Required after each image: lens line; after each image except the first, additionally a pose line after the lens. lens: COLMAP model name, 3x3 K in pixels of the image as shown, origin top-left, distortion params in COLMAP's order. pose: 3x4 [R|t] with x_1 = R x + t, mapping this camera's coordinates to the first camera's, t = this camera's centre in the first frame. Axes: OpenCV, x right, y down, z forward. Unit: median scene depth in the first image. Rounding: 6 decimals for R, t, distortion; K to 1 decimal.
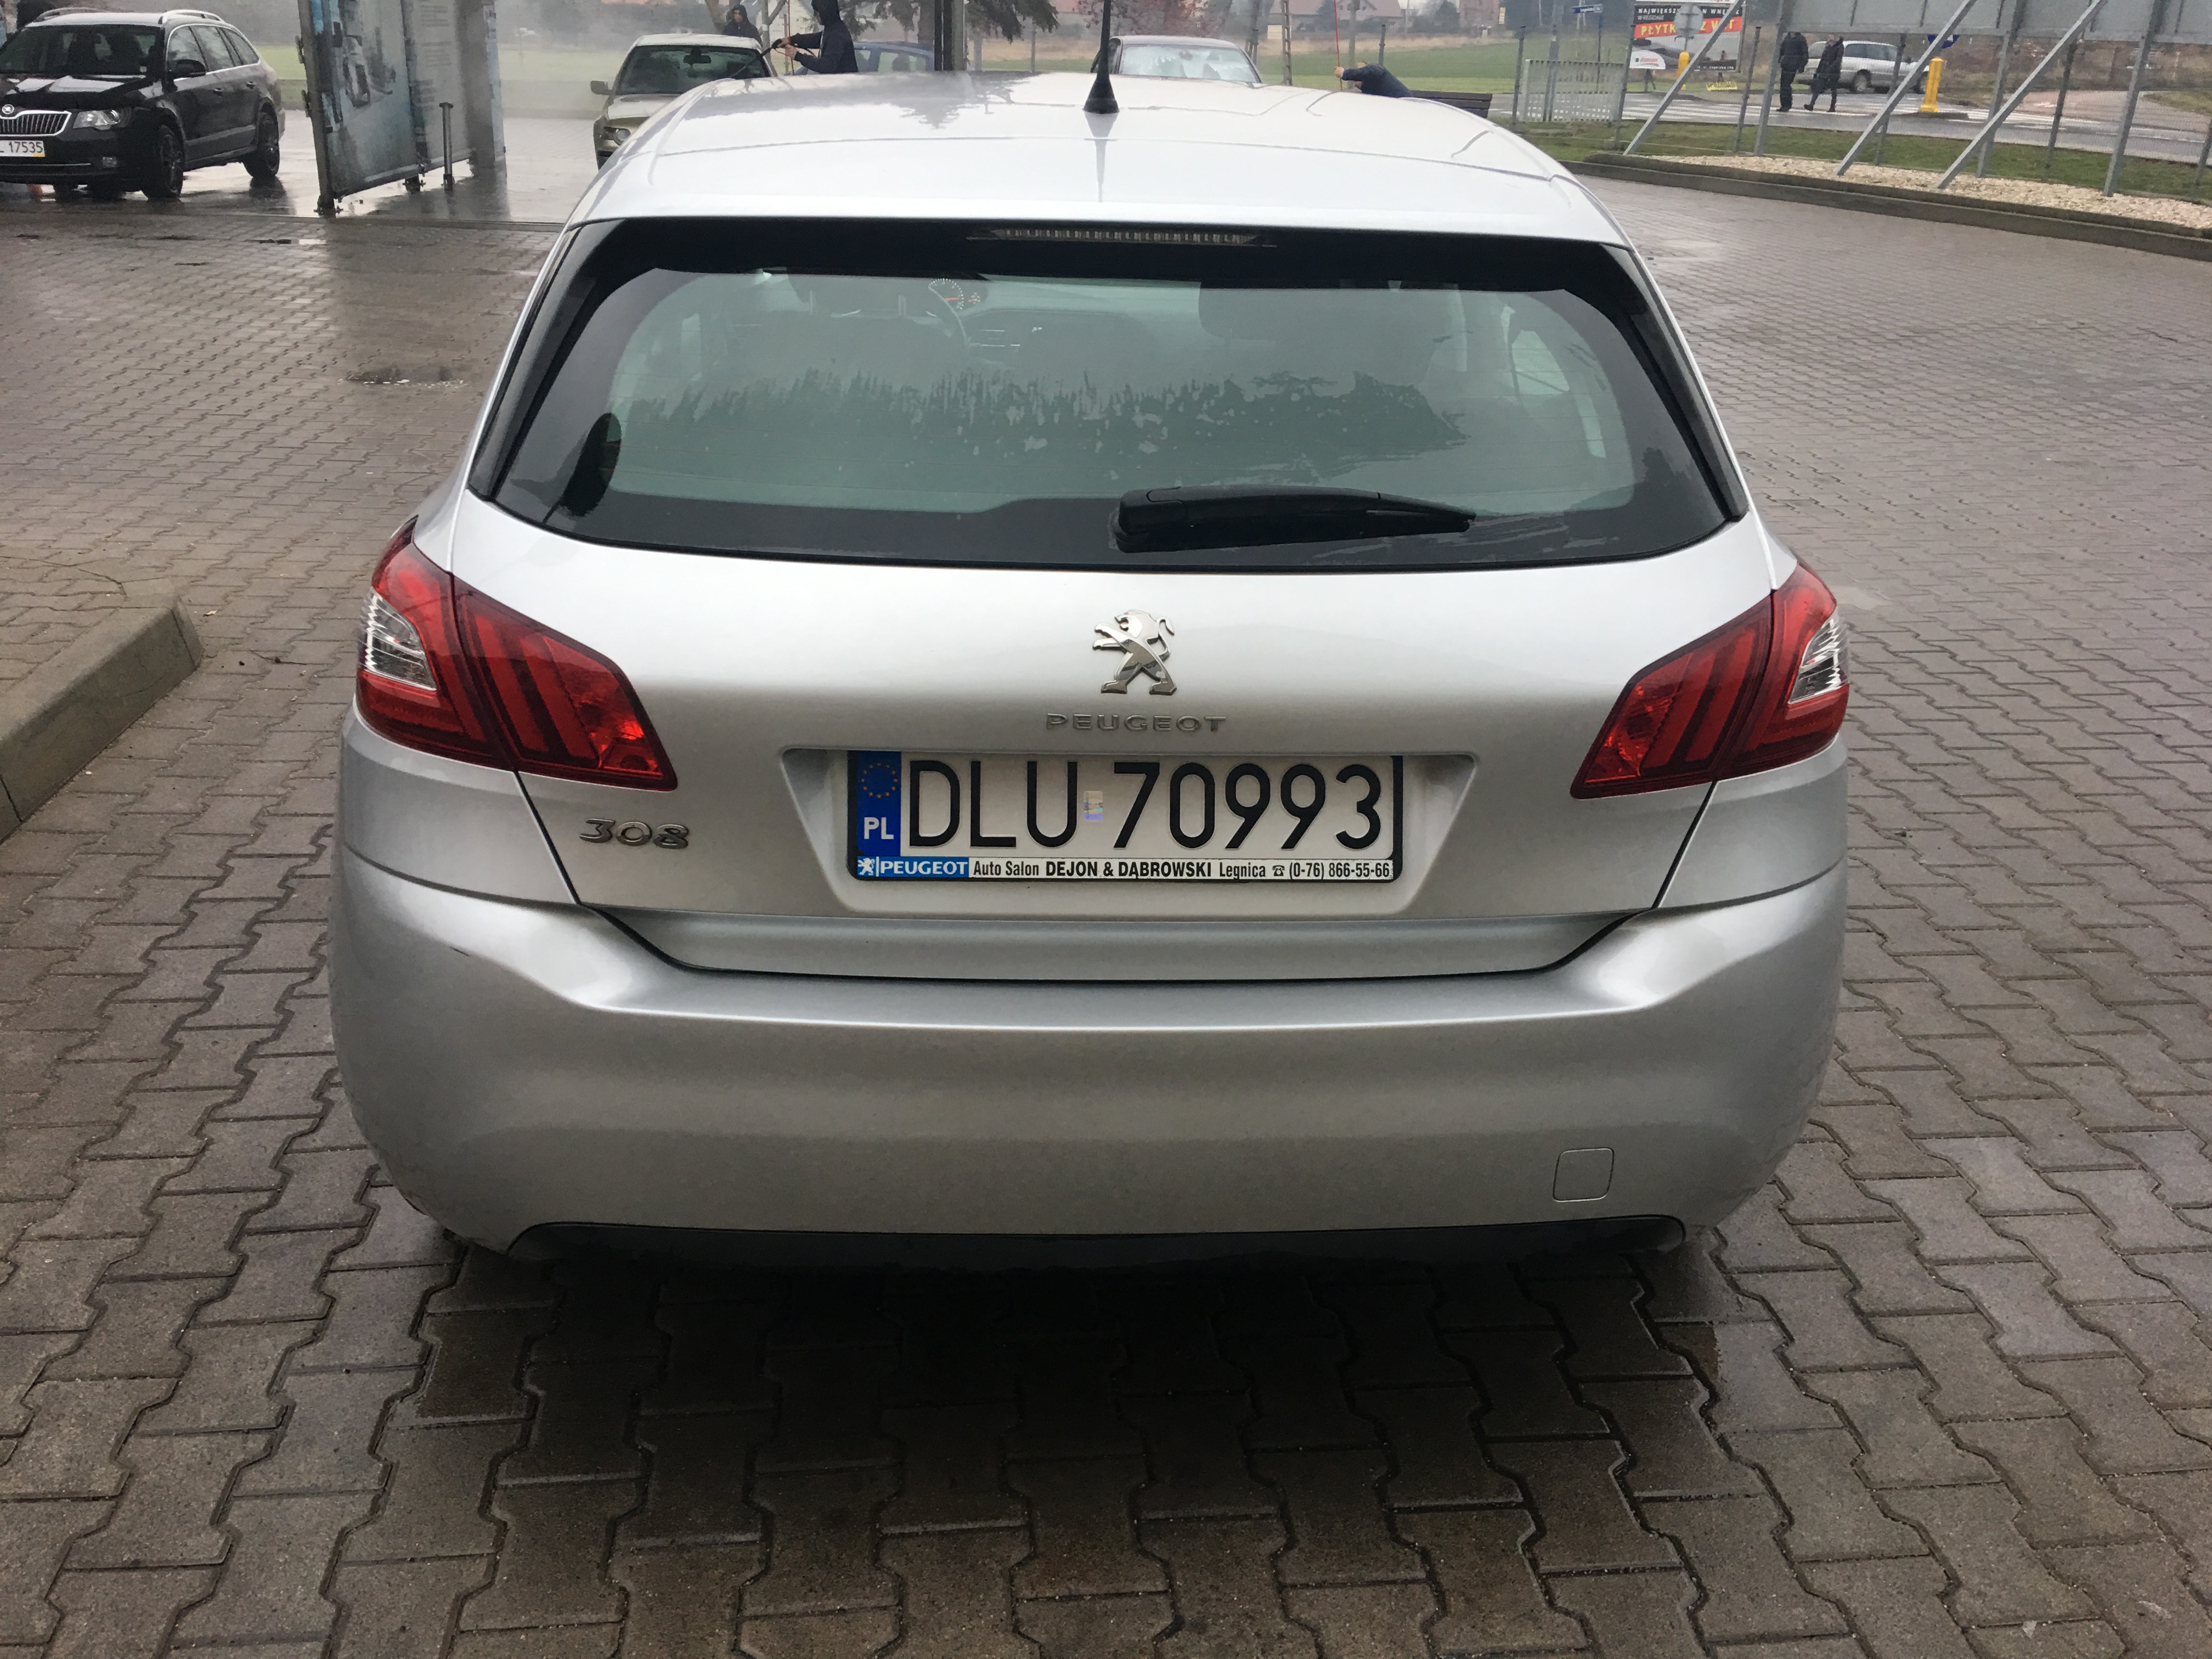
lens RADIAL K [[1823.8, 0, 1097.4], [0, 1823.8, 825.6], [0, 0, 1]] dist [0.136503, -0.212638]
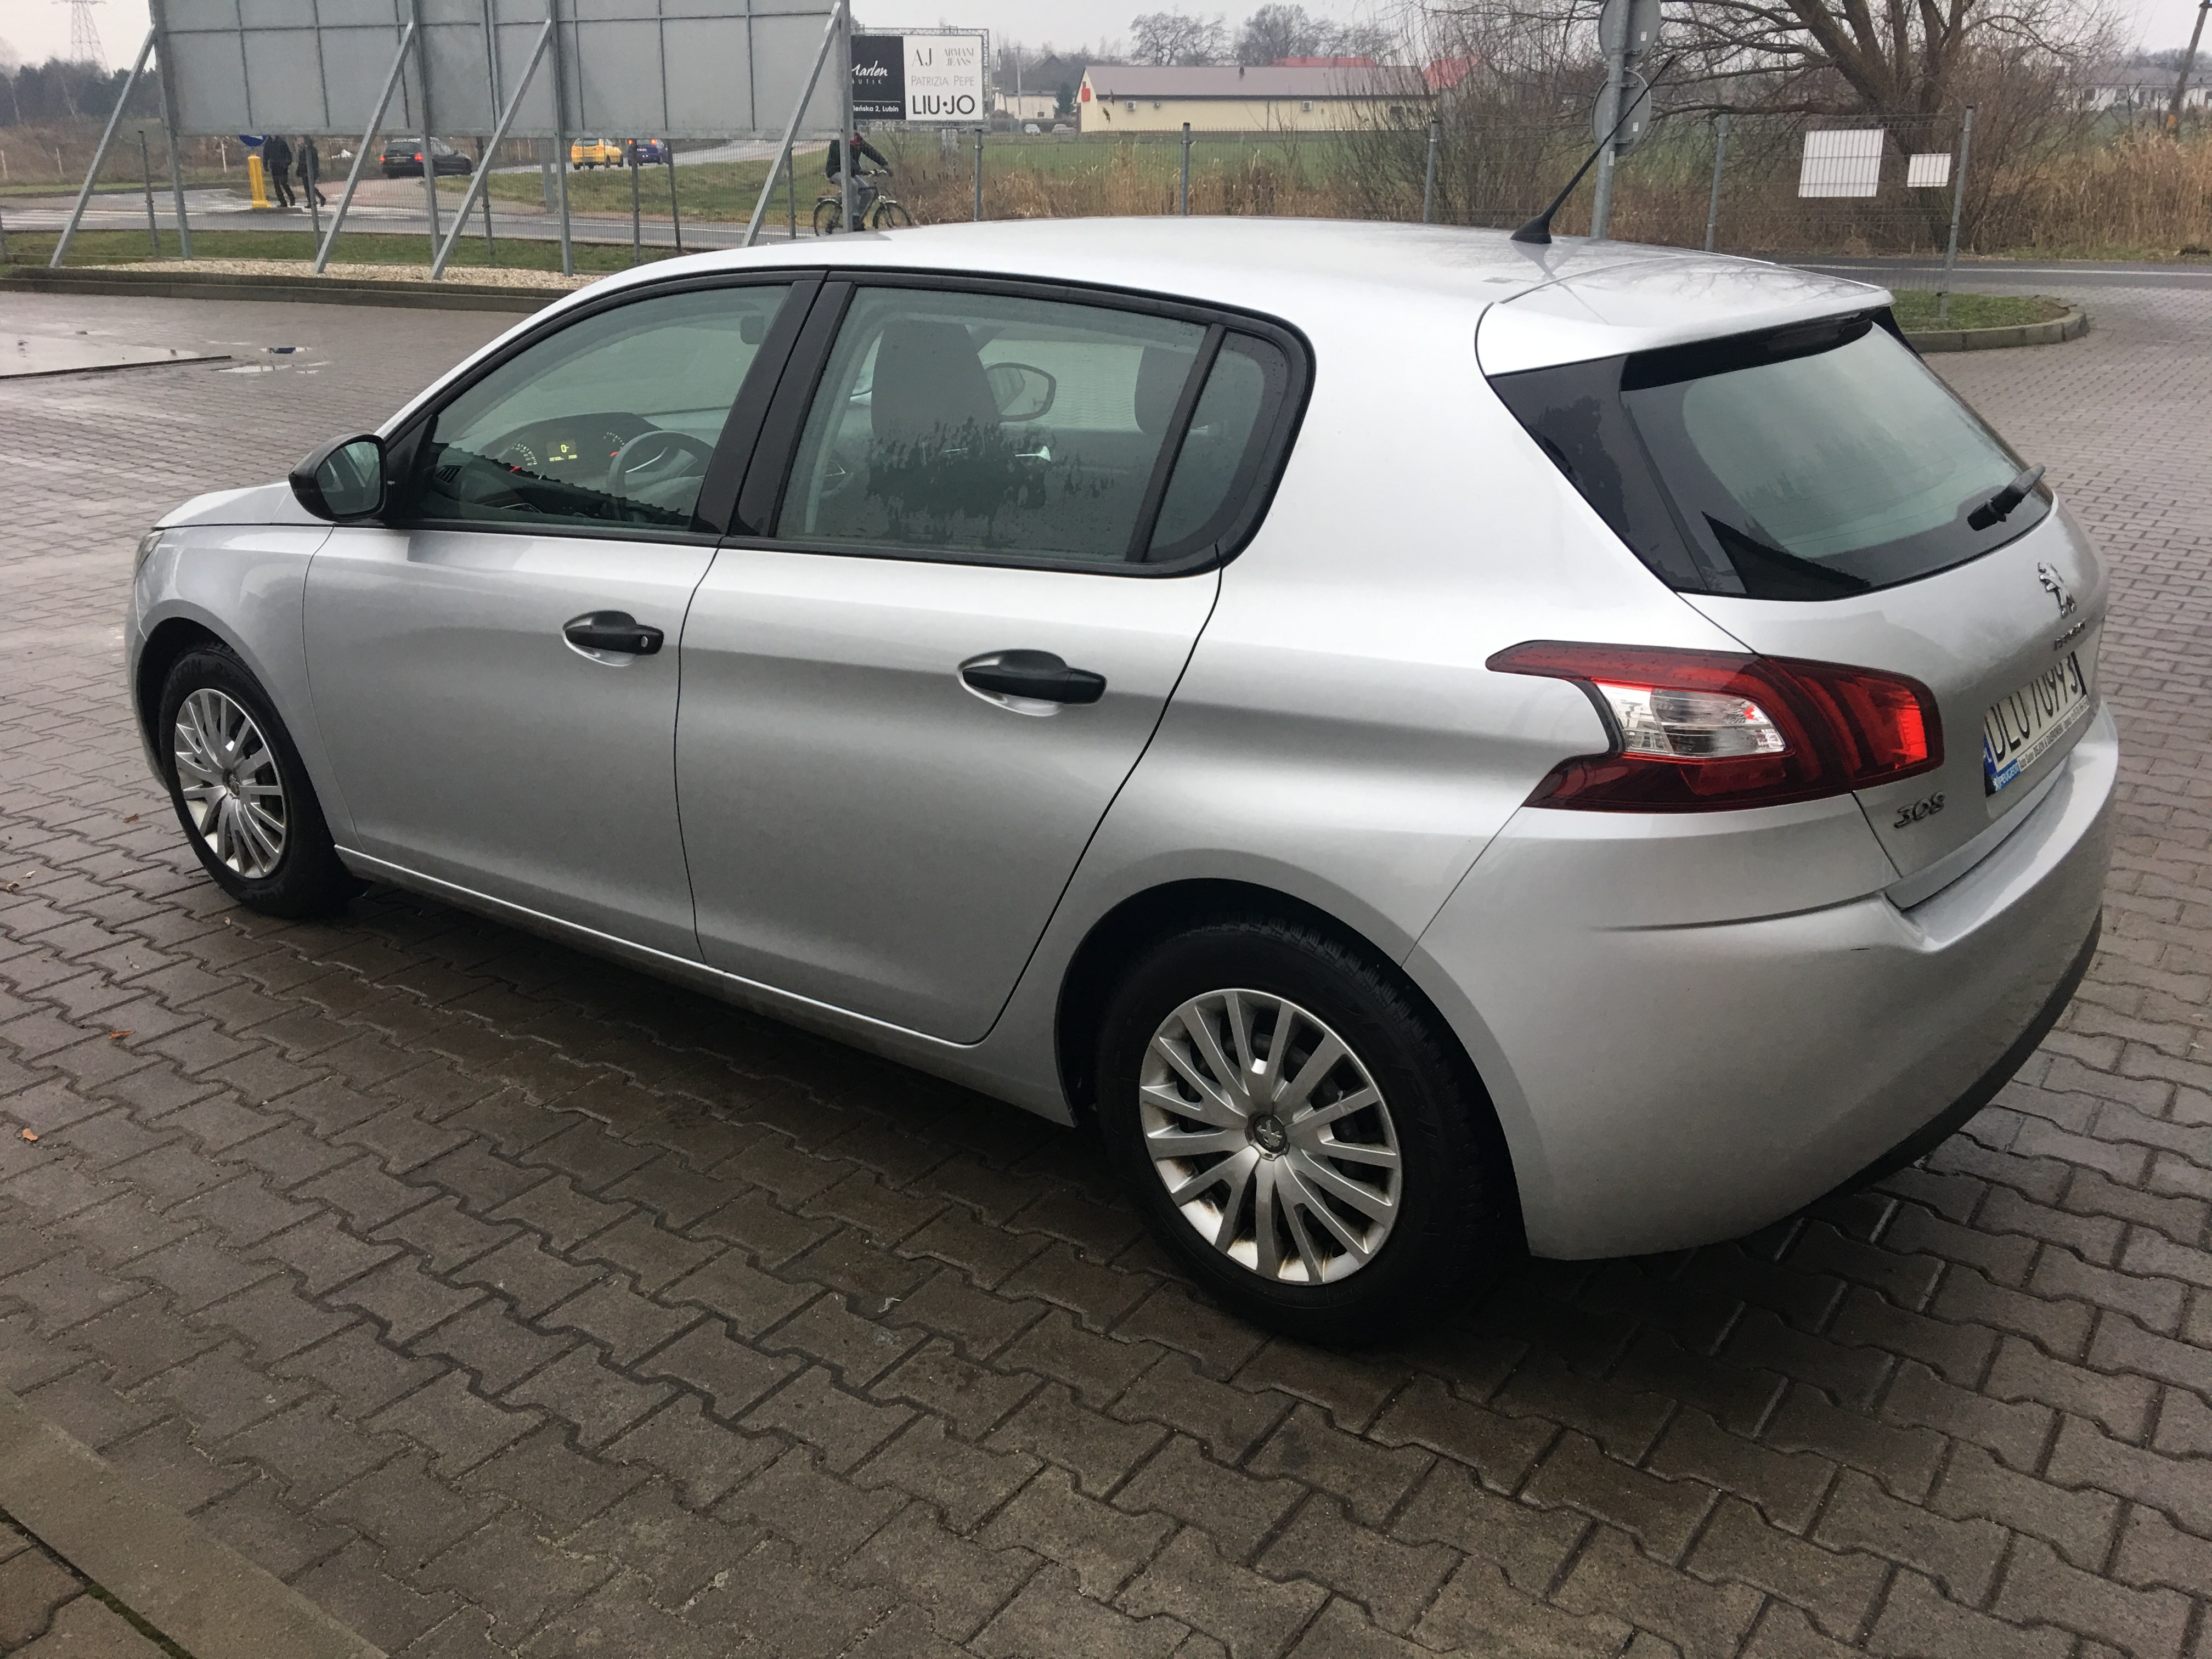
lens RADIAL K [[1818.5, 0, 1106.0], [0, 1818.5, 829.5], [0, 0, 1]] dist [0.119156, -0.168175]
pose [[0.656982, -0.281686, 0.699305, -0.781143], [0.310005, 0.946465, 0.090002, -0.139932], [-0.687220, 0.157659, 0.709135, 0.249390]]
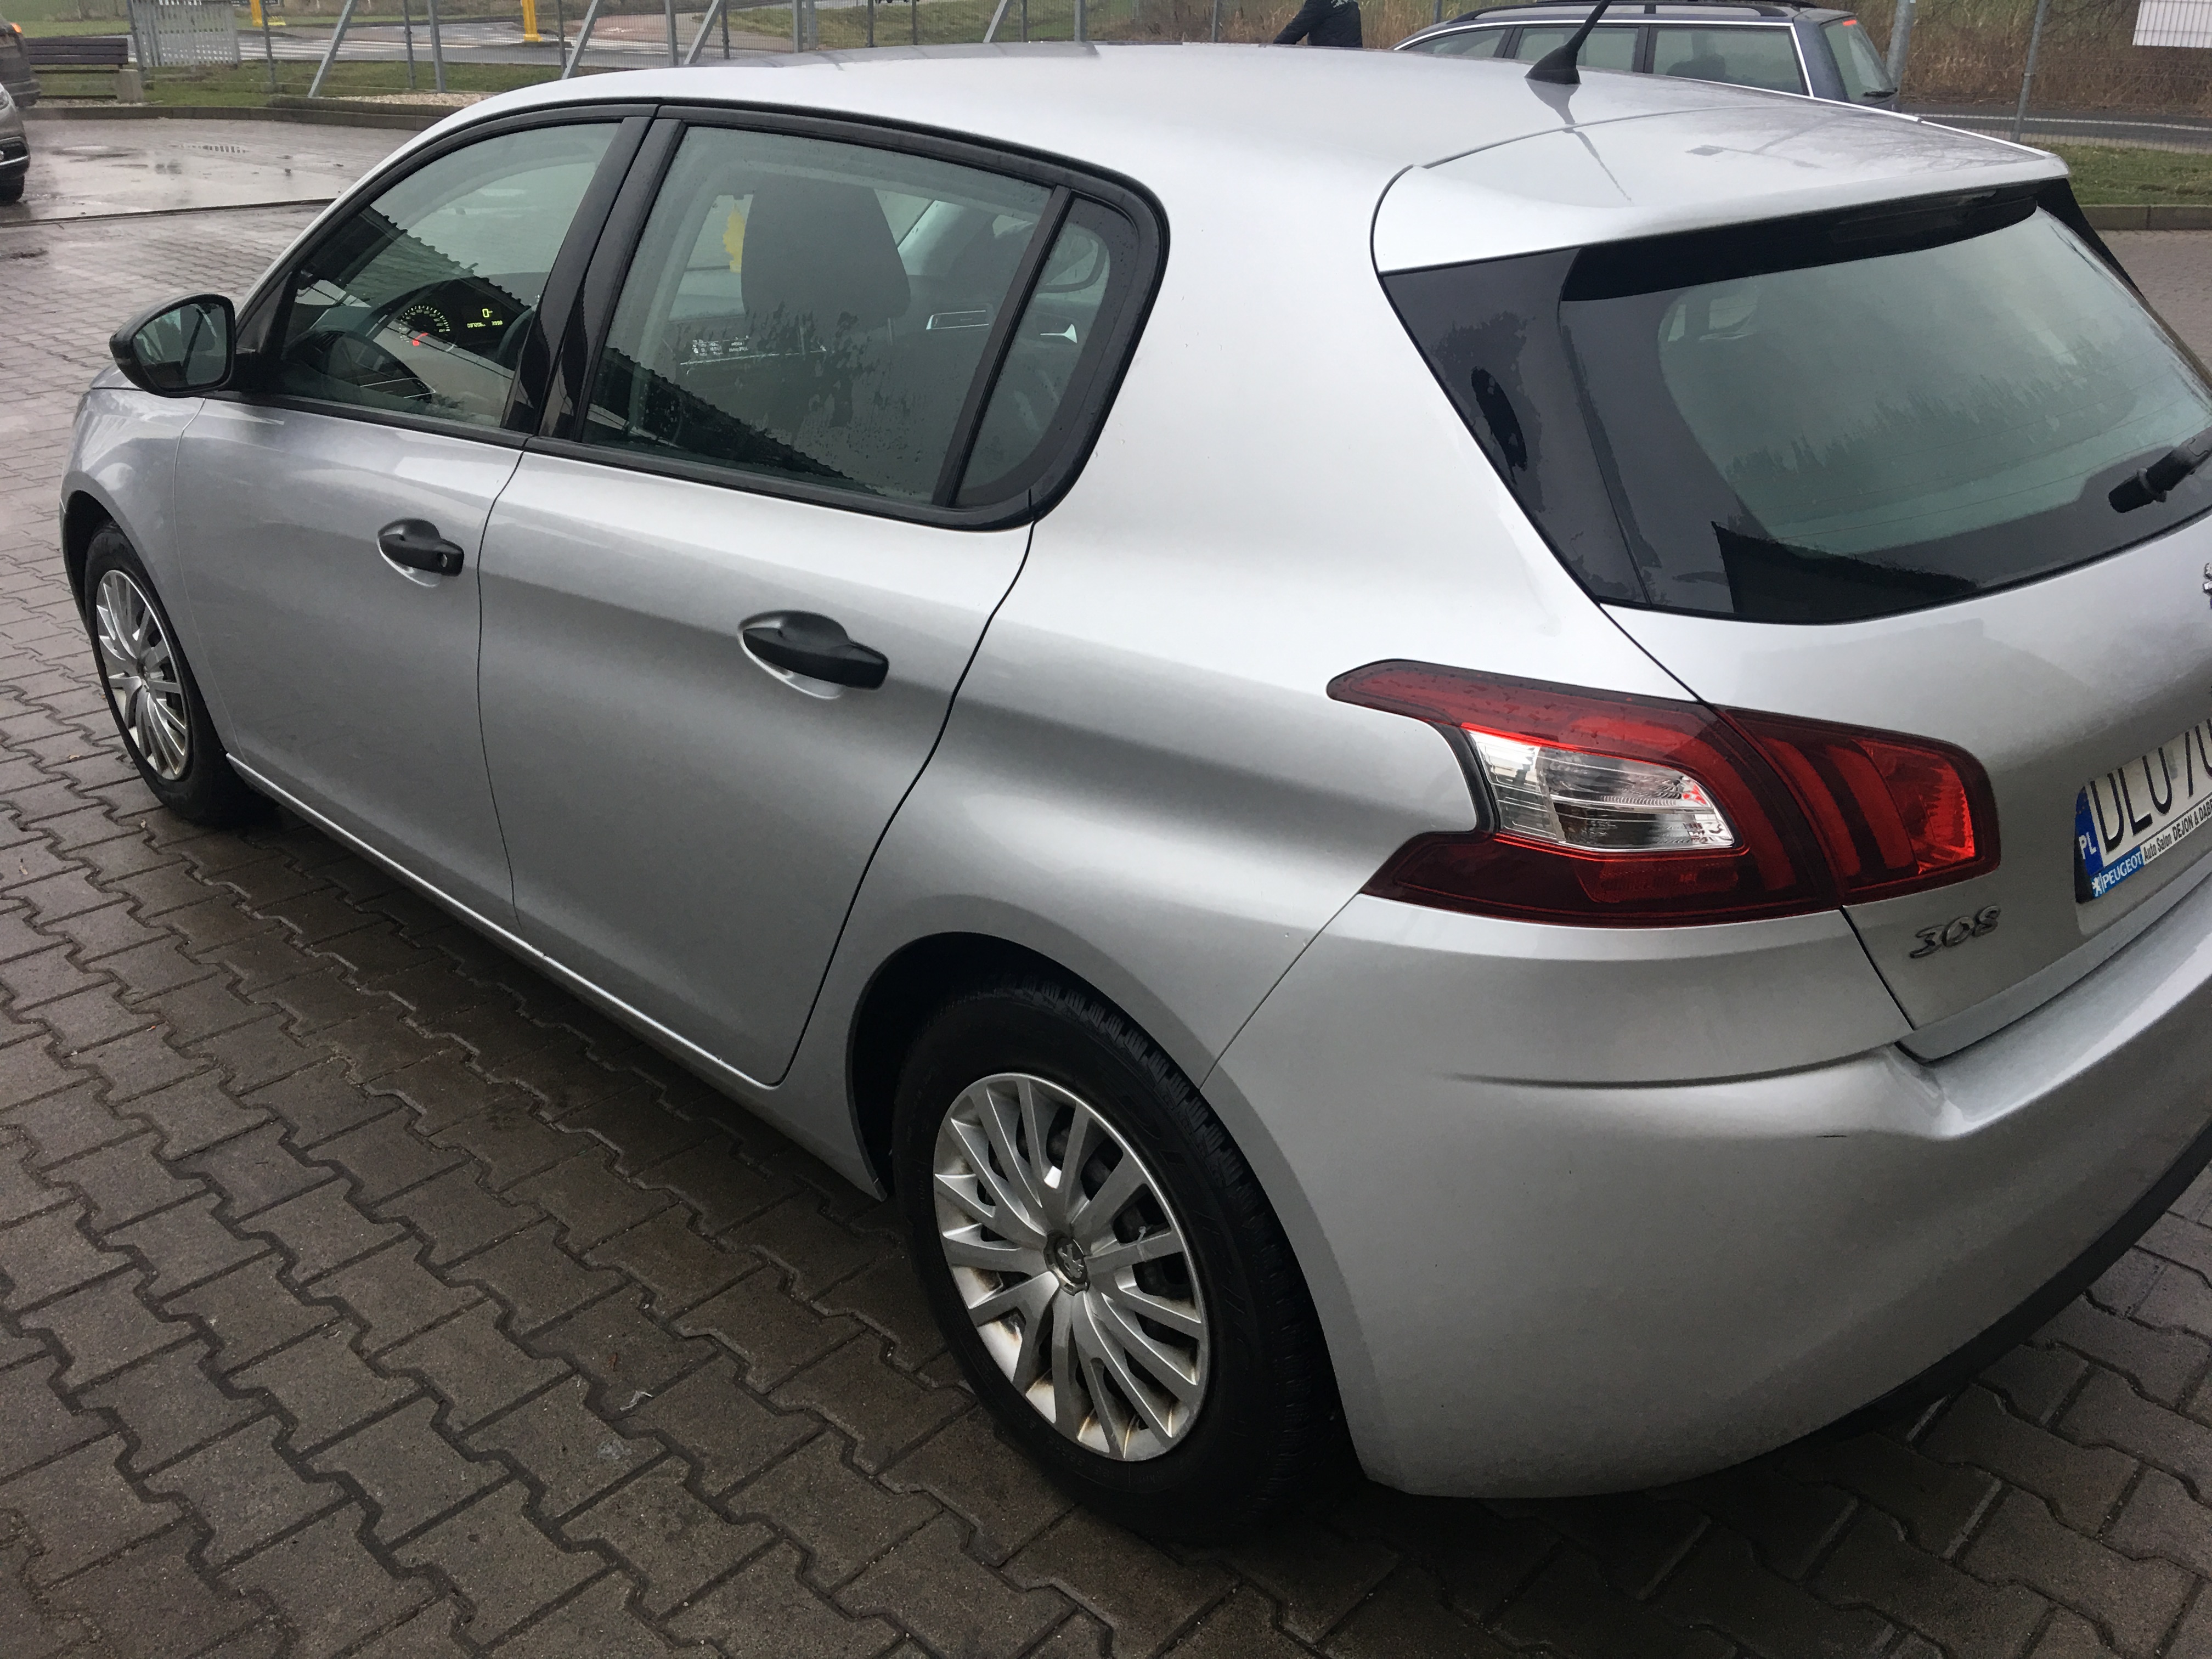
lens RADIAL K [[1823.8, 0, 1097.4], [0, 1823.8, 825.6], [0, 0, 1]] dist [0.136503, -0.212638]
pose [[0.760808, -0.283294, 0.583881, -0.548778], [0.264922, 0.956889, 0.119076, -0.132638], [-0.592443, 0.064089, 0.803059, 0.272365]]
